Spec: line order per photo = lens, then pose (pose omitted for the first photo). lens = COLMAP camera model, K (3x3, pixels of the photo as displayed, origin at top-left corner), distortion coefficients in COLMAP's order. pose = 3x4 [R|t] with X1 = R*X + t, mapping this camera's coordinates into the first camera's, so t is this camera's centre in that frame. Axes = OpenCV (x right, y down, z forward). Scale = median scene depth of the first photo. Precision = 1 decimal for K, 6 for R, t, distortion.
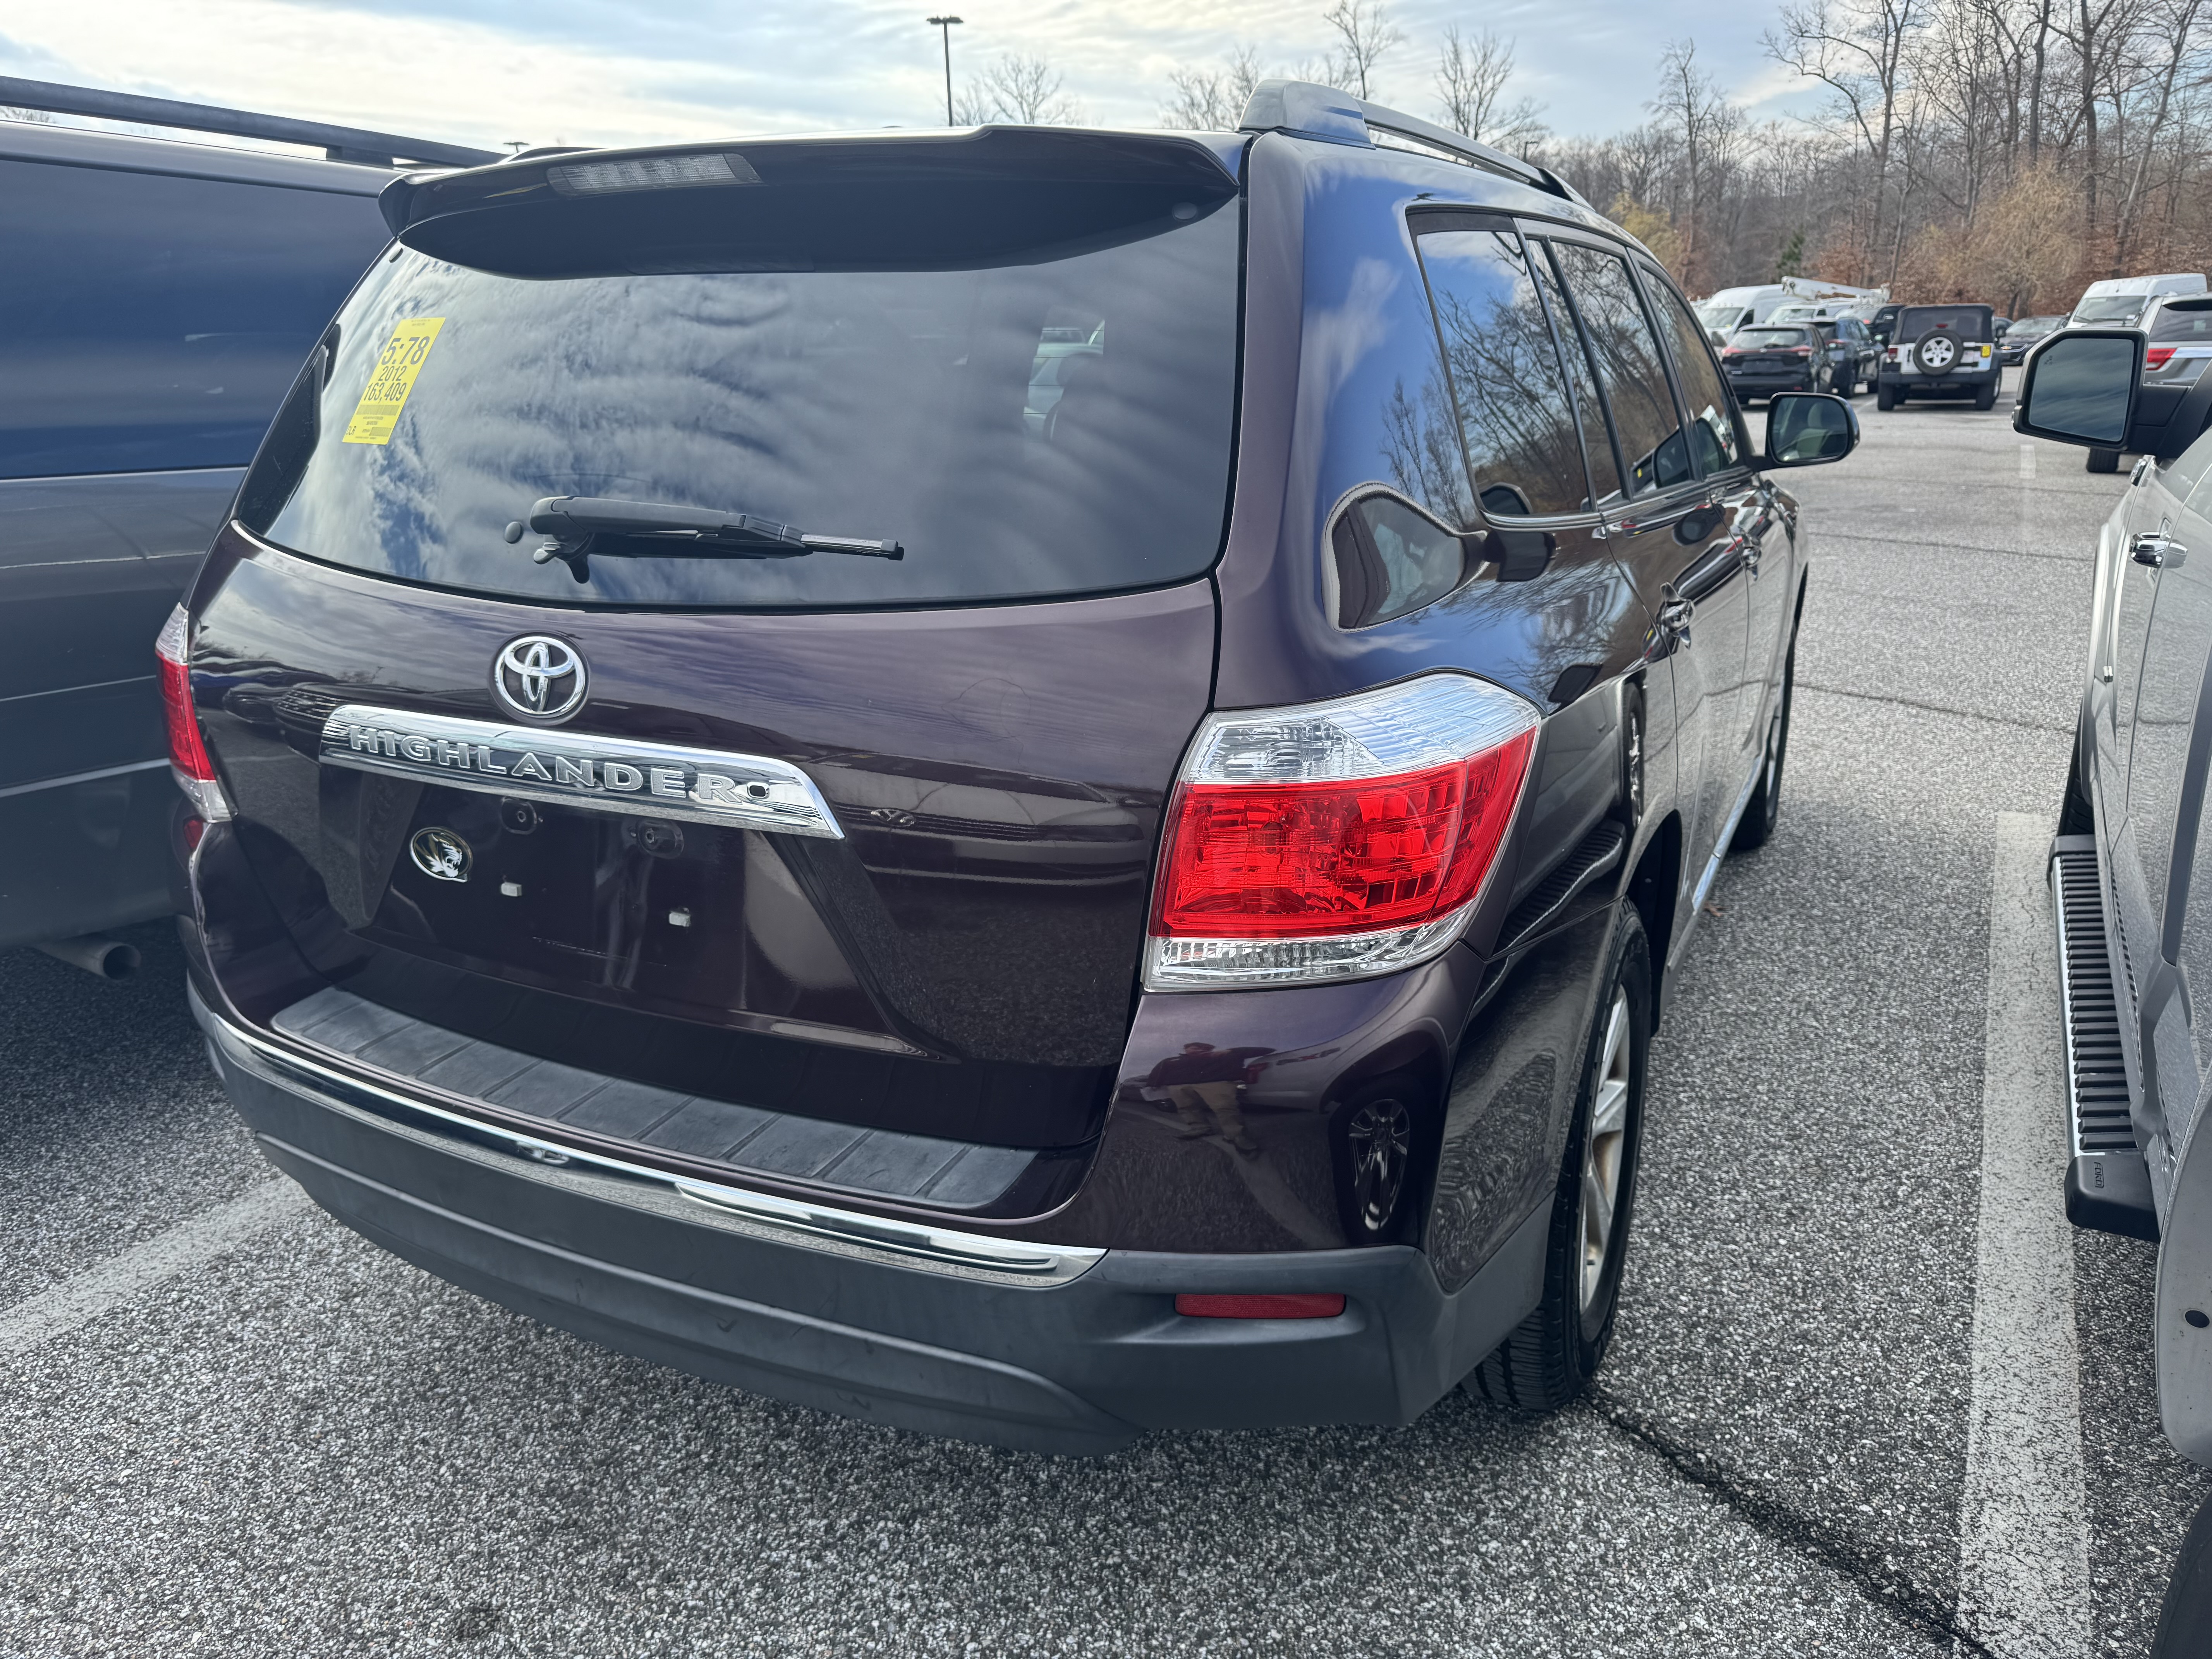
lens RADIAL K [[1563.3, 0, 1091.9], [0, 1563.3, 823.0], [0, 0, 1]] dist [-0.011150, 0.008941]
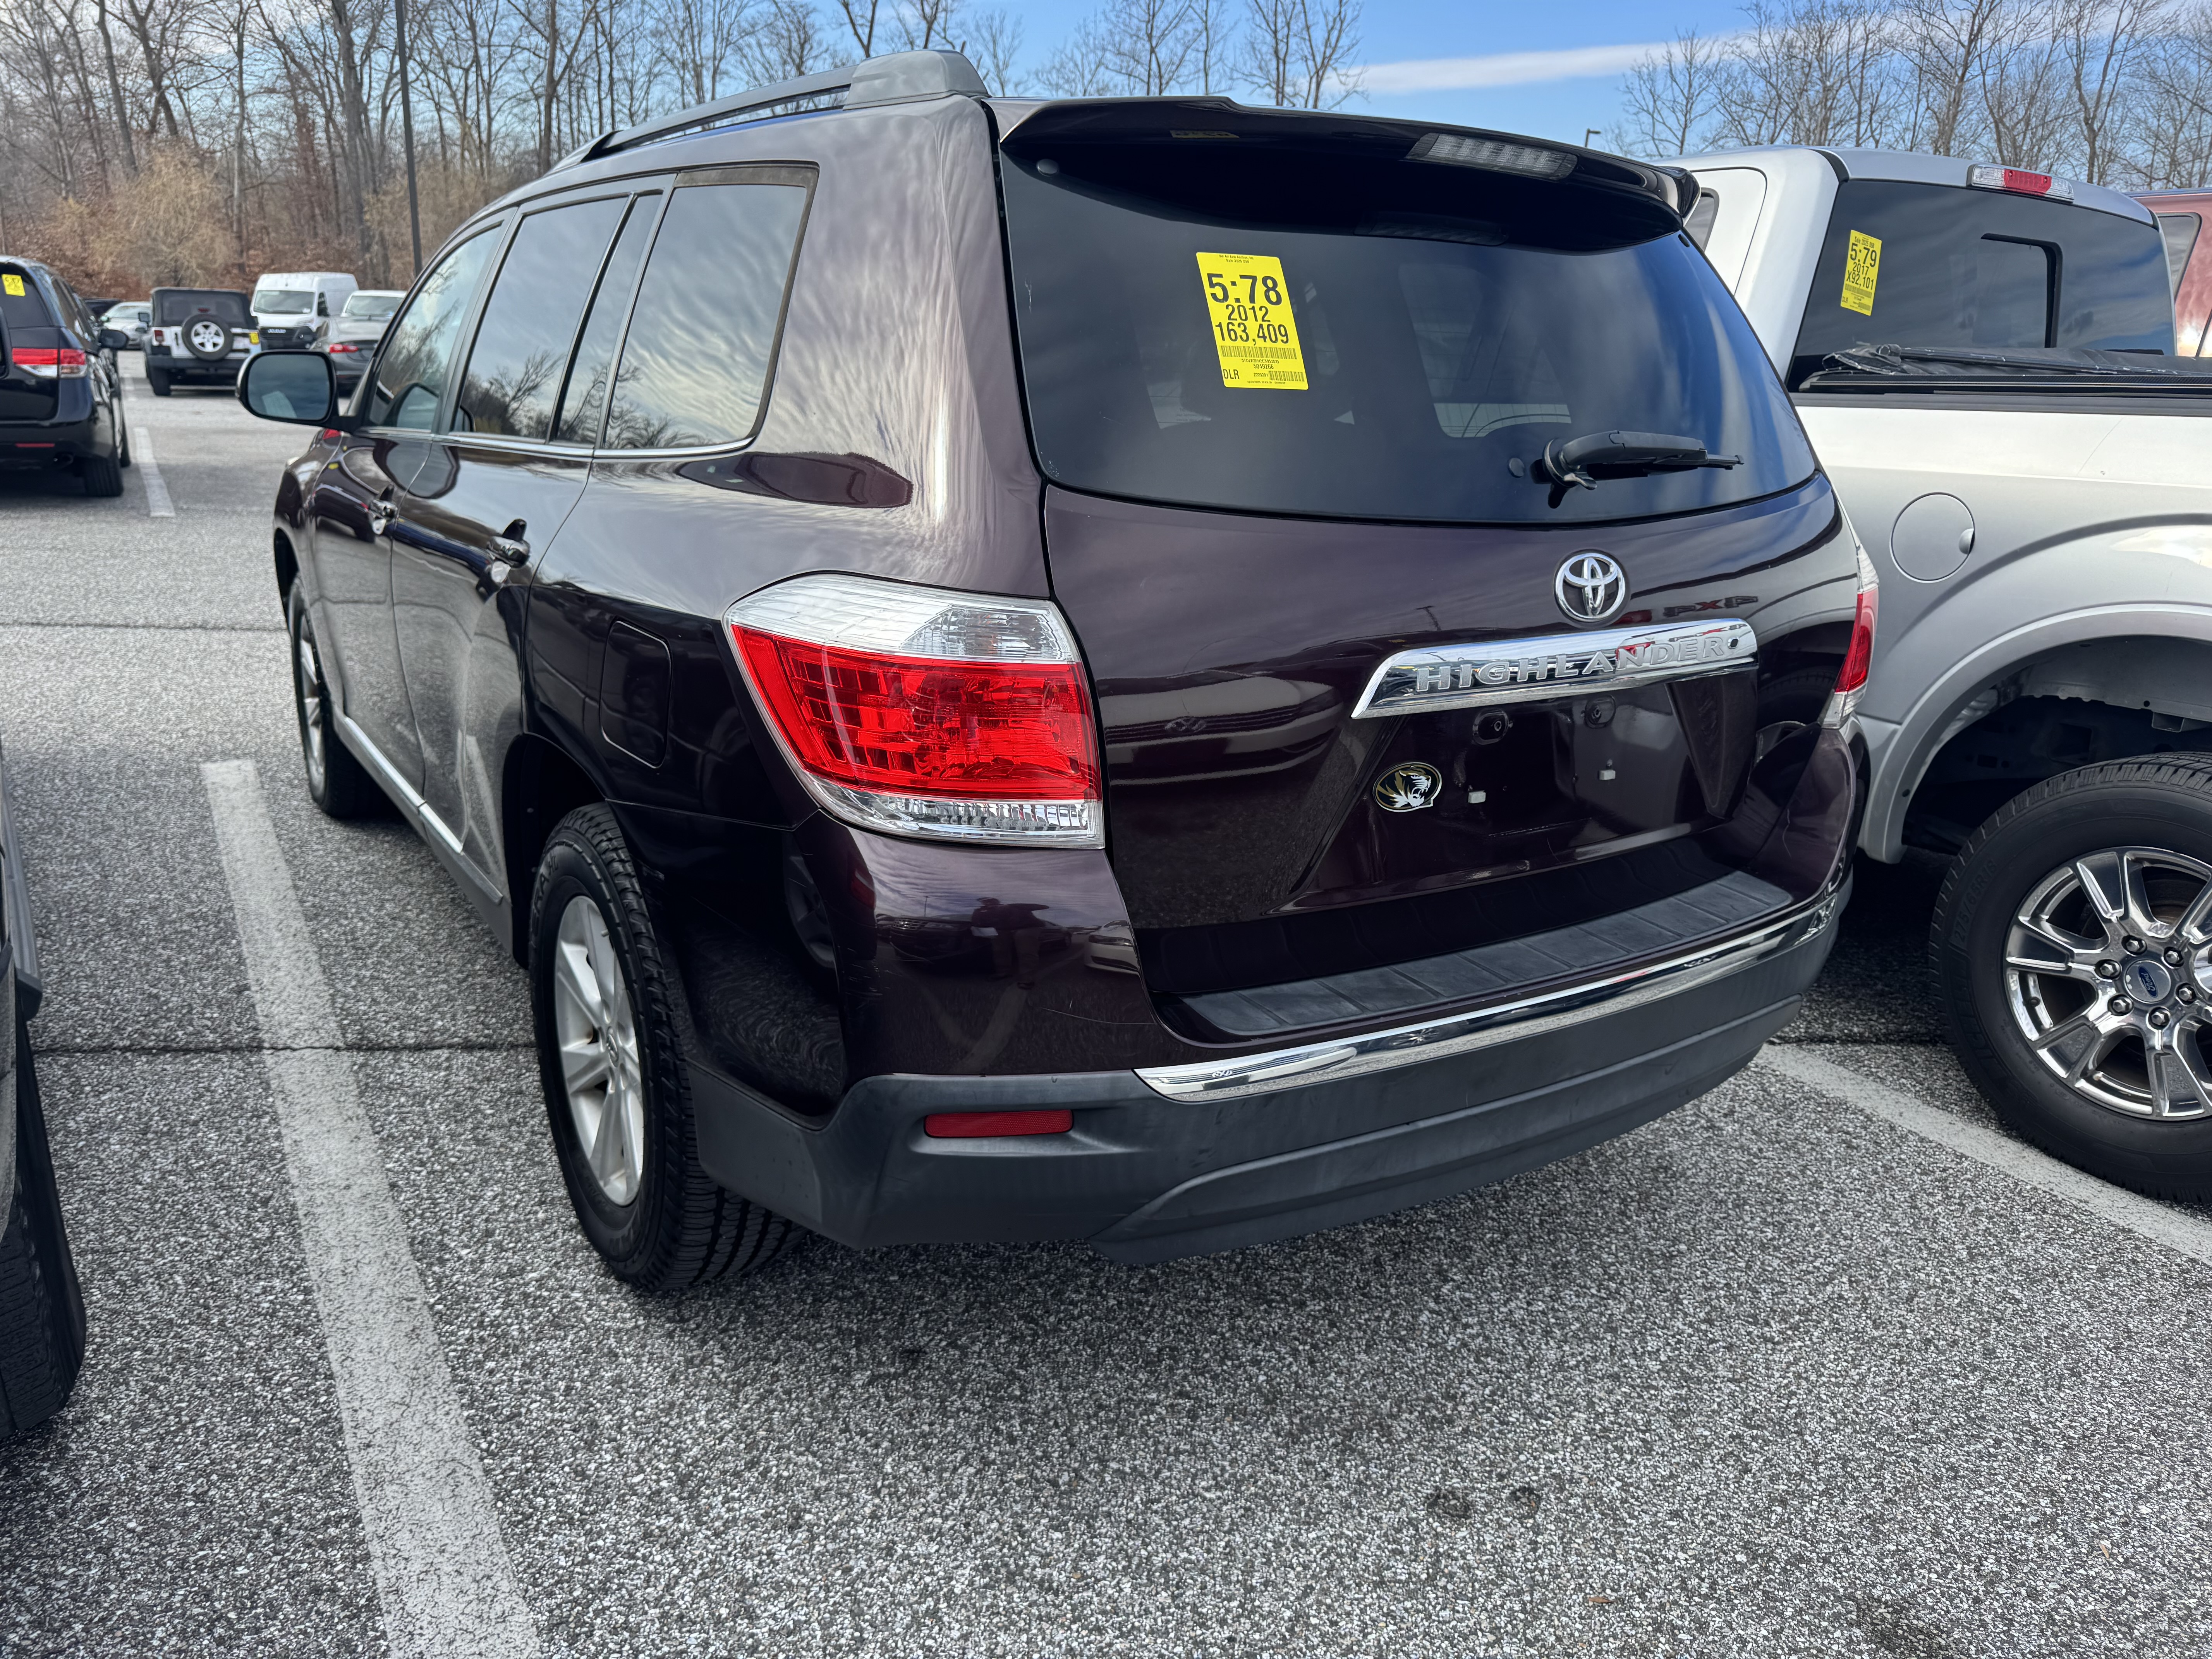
lens RADIAL K [[1563.3, 0, 1093.5], [0, 1563.3, 843.5], [0, 0, 1]] dist [-0.011150, 0.008941]
pose [[0.493339, -0.225817, 0.840014, -1.024133], [0.209561, 0.968125, 0.137181, -0.095069], [-0.844216, 0.108357, 0.524936, 0.467828]]
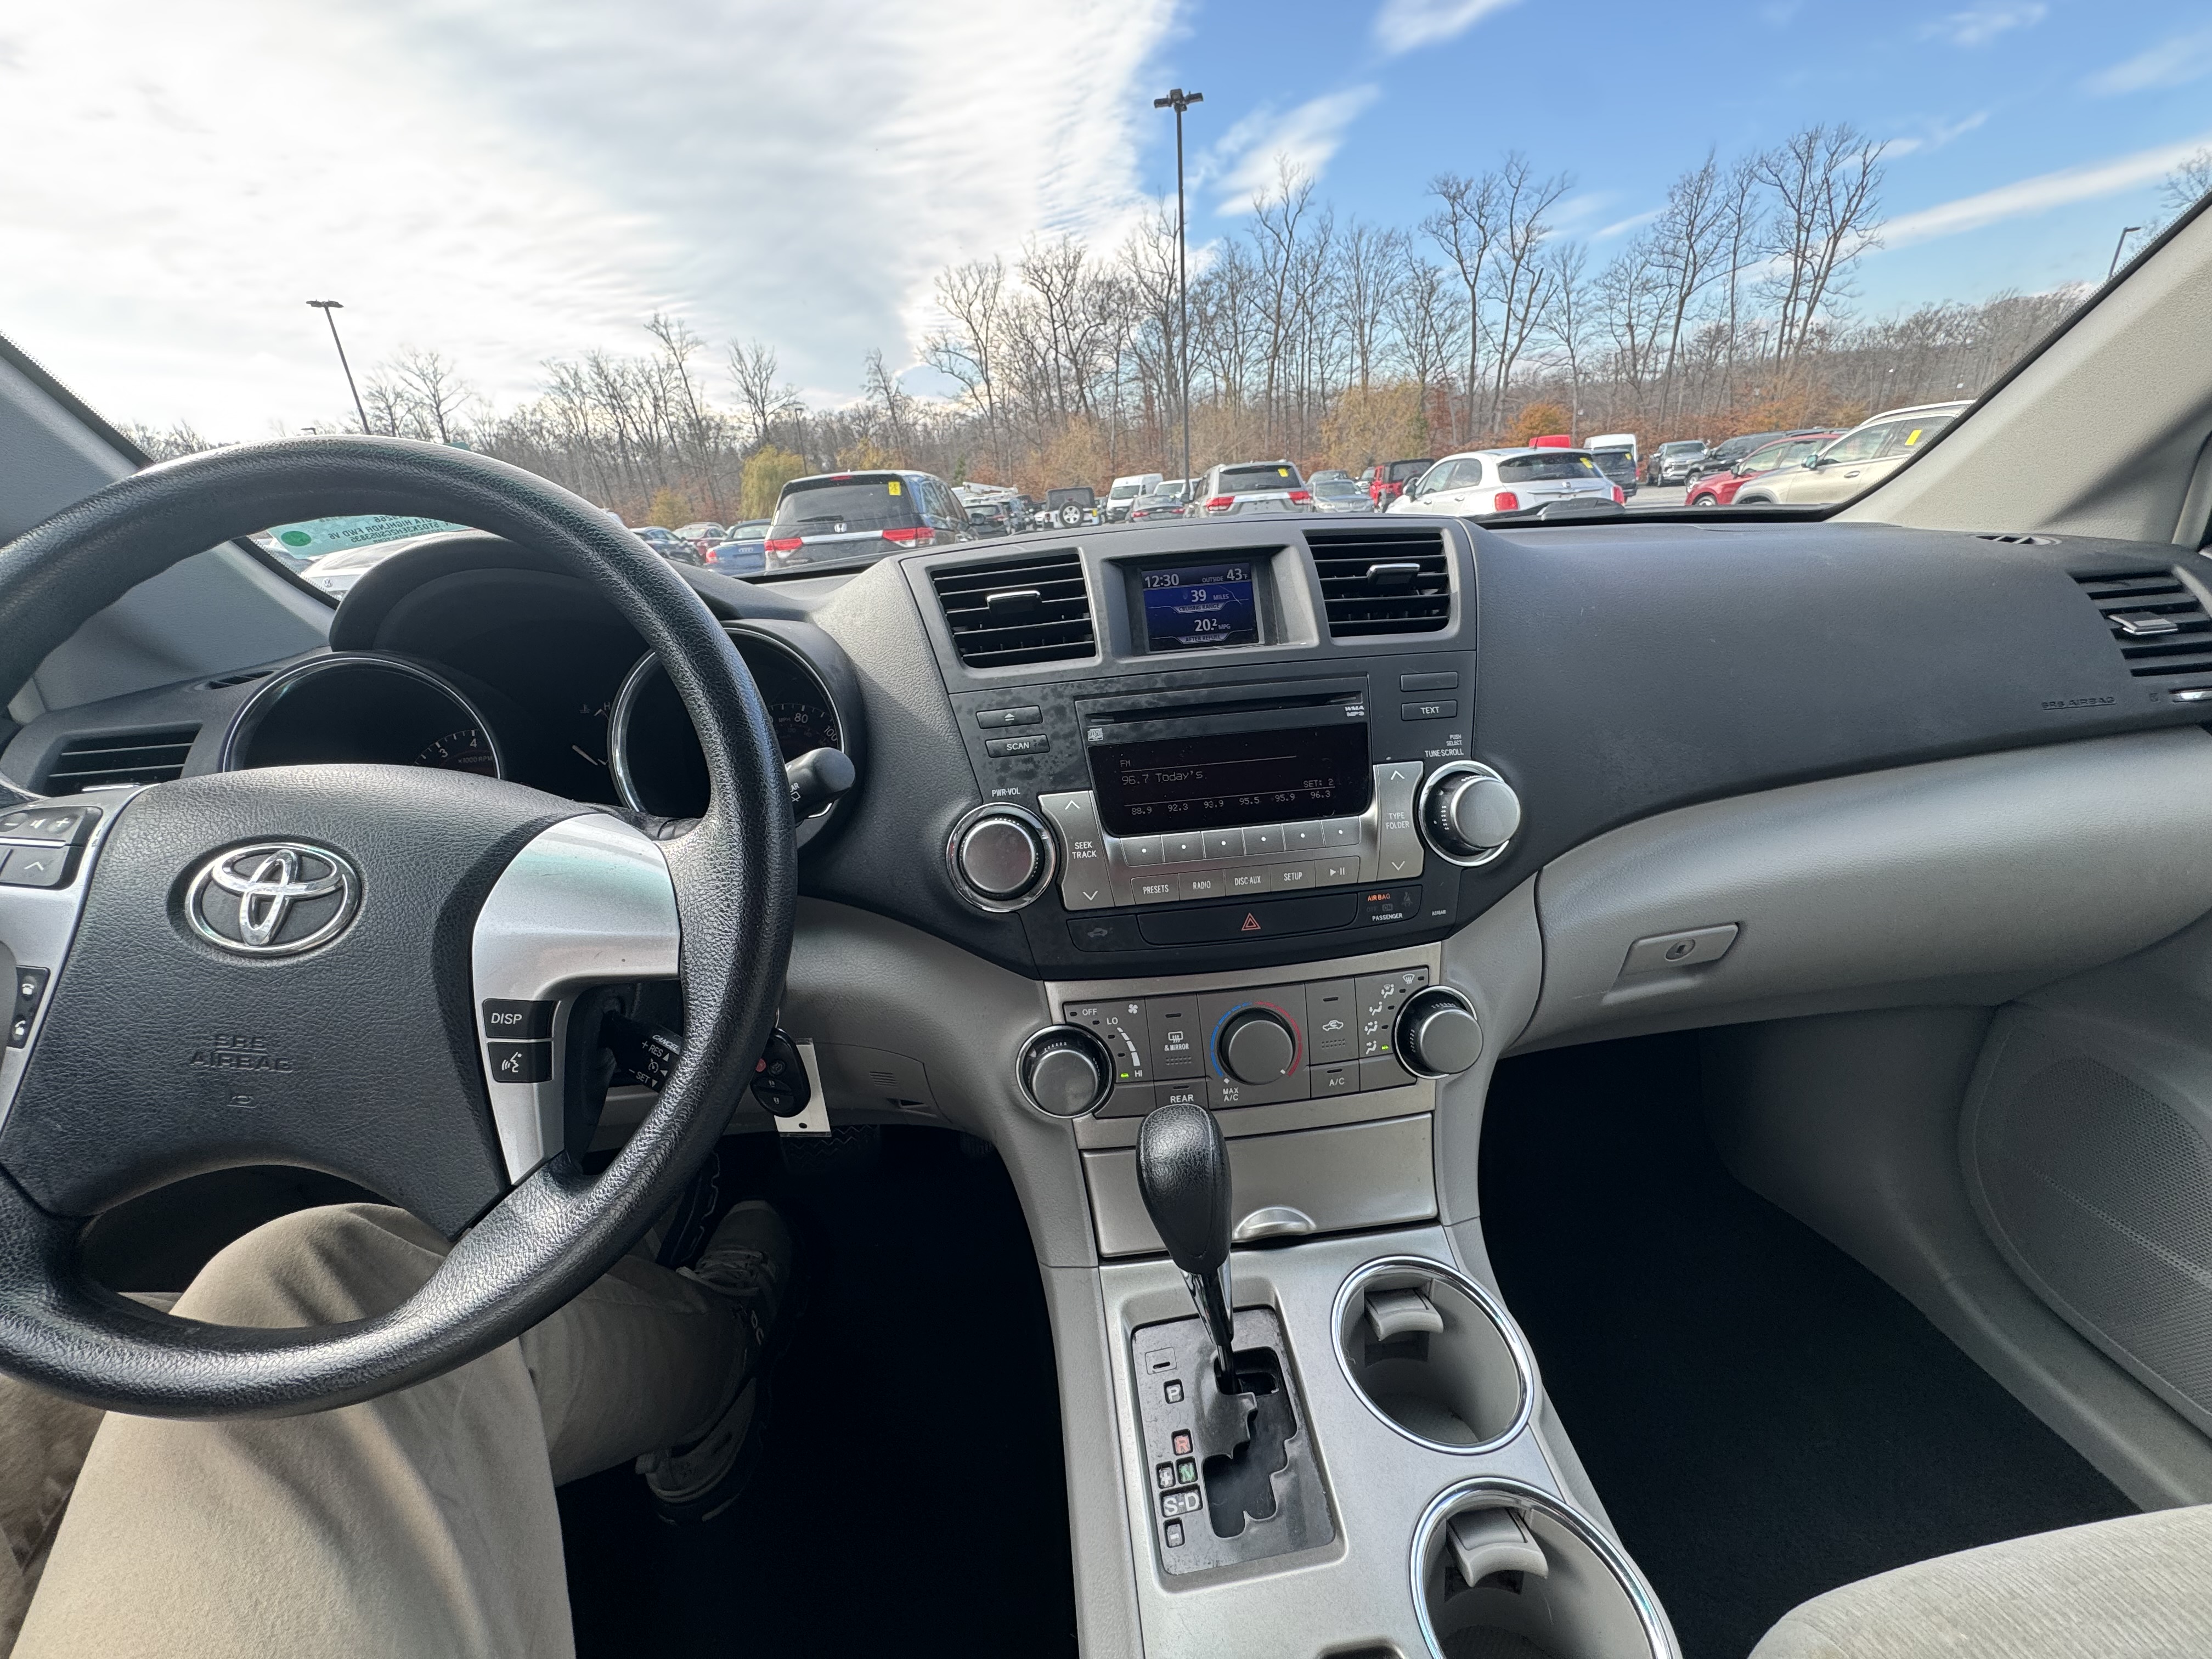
lens RADIAL K [[879.6, 0, 1106.9], [0, 879.6, 832.7], [0, 0, 1]] dist [-0.010363, 0.000038]
pose [[0.845716, -0.220446, 0.485971, 0.228860], [0.203939, 0.975074, 0.087407, -0.390317], [-0.493126, 0.025187, 0.869593, 1.596613]]
